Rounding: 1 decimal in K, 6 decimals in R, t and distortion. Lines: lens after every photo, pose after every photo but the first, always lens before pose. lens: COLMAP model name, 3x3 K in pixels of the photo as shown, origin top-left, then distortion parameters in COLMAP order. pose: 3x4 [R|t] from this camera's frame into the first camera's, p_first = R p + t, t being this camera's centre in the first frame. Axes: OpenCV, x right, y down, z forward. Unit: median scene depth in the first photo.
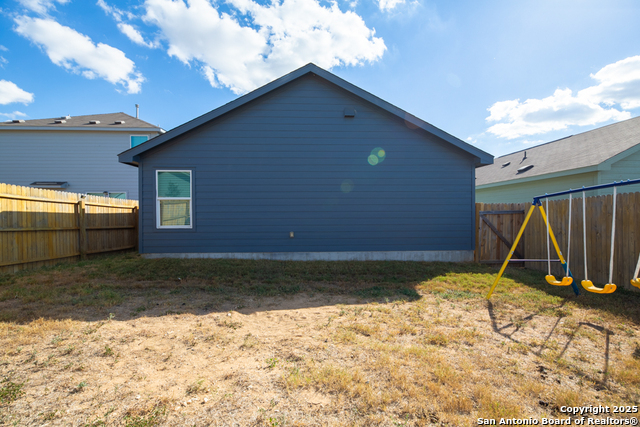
lens RADIAL K [[285.6, 0, 320.1], [0, 285.6, 215.6], [0, 0, 1]] dist [0.024727, -0.001452]
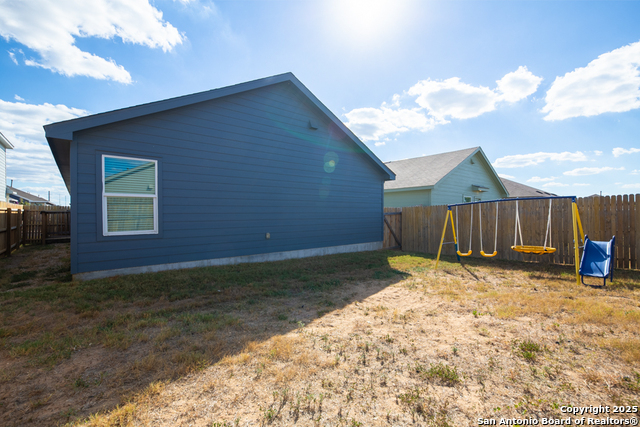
lens RADIAL K [[285.6, 0, 319.9], [0, 285.6, 213.3], [0, 0, 1]] dist [0.024727, -0.001452]
pose [[0.798065, 0.000175, 0.602571, -0.561000], [0.004024, 0.999976, -0.005620, -0.005698], [-0.602558, 0.006910, 0.798045, 0.090818]]
